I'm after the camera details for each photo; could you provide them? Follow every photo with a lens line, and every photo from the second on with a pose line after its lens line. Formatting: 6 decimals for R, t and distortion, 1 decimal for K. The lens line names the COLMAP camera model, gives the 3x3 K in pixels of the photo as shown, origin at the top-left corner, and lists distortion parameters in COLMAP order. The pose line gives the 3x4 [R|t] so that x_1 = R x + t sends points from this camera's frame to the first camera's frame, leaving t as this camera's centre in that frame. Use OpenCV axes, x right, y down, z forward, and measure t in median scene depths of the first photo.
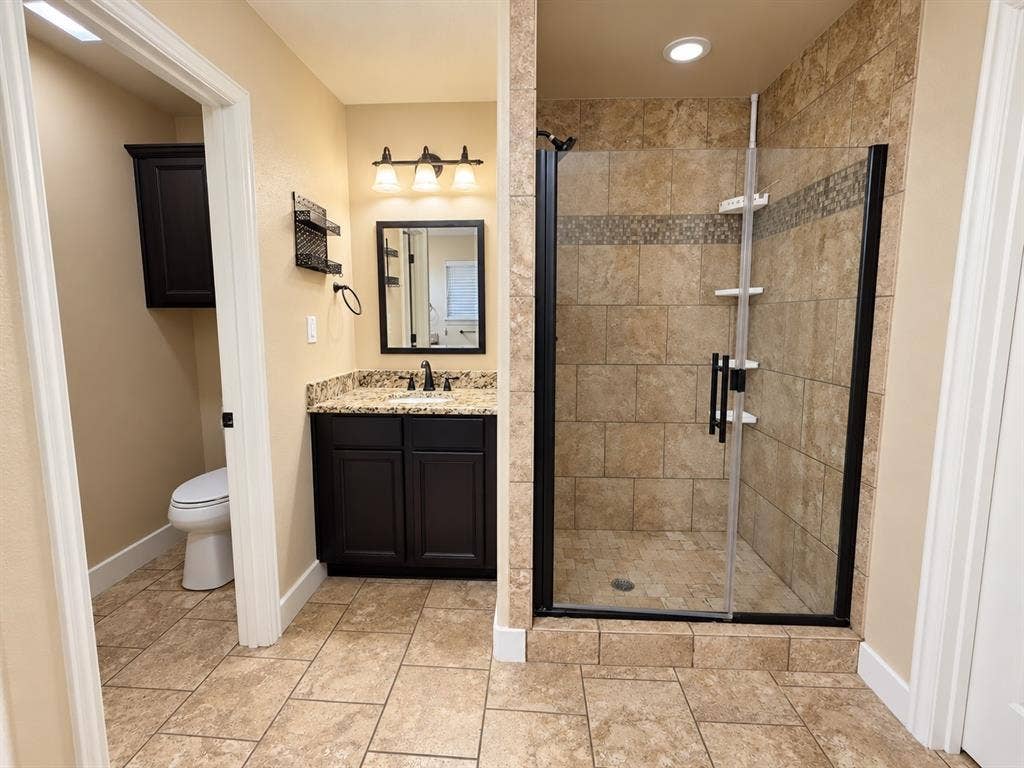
lens RADIAL K [[415.7, 0, 511.5], [0, 415.7, 354.2], [0, 0, 1]] dist [0.026538, -0.000002]
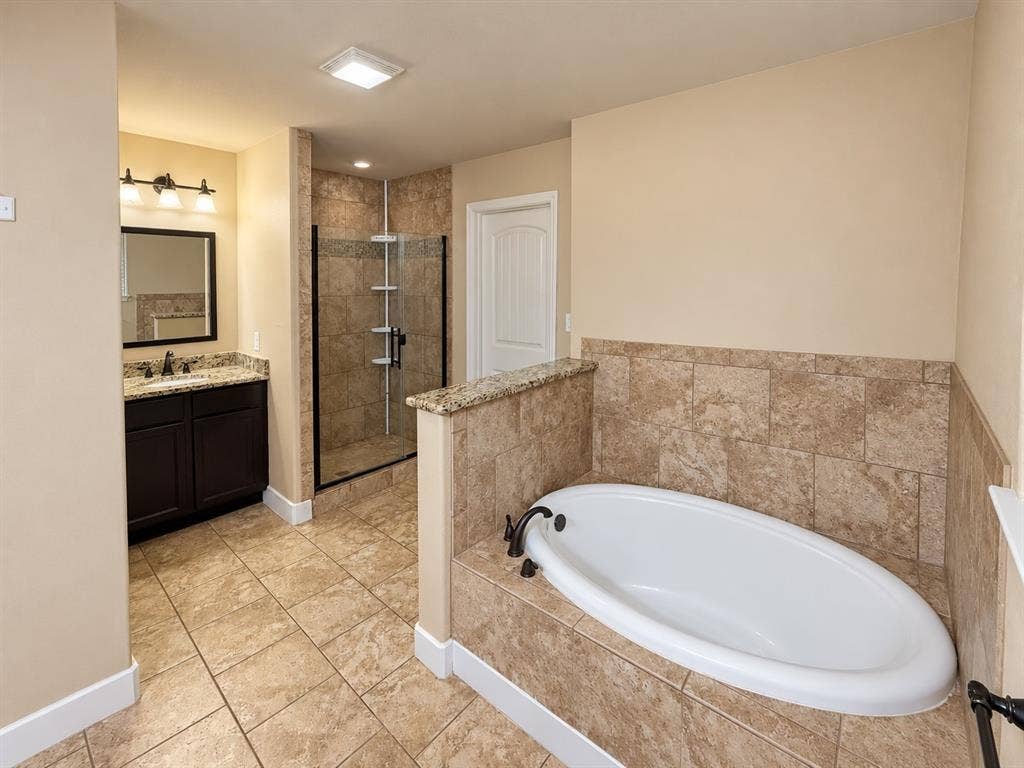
lens RADIAL K [[426.4, 0, 511.5], [0, 426.4, 378.0], [0, 0, 1]] dist [-0.014208, -0.000077]
pose [[0.598766, -0.171820, 0.782277, -0.642860], [0.051623, 0.982966, 0.176386, -0.074508], [-0.799258, -0.065230, 0.597437, -0.547546]]
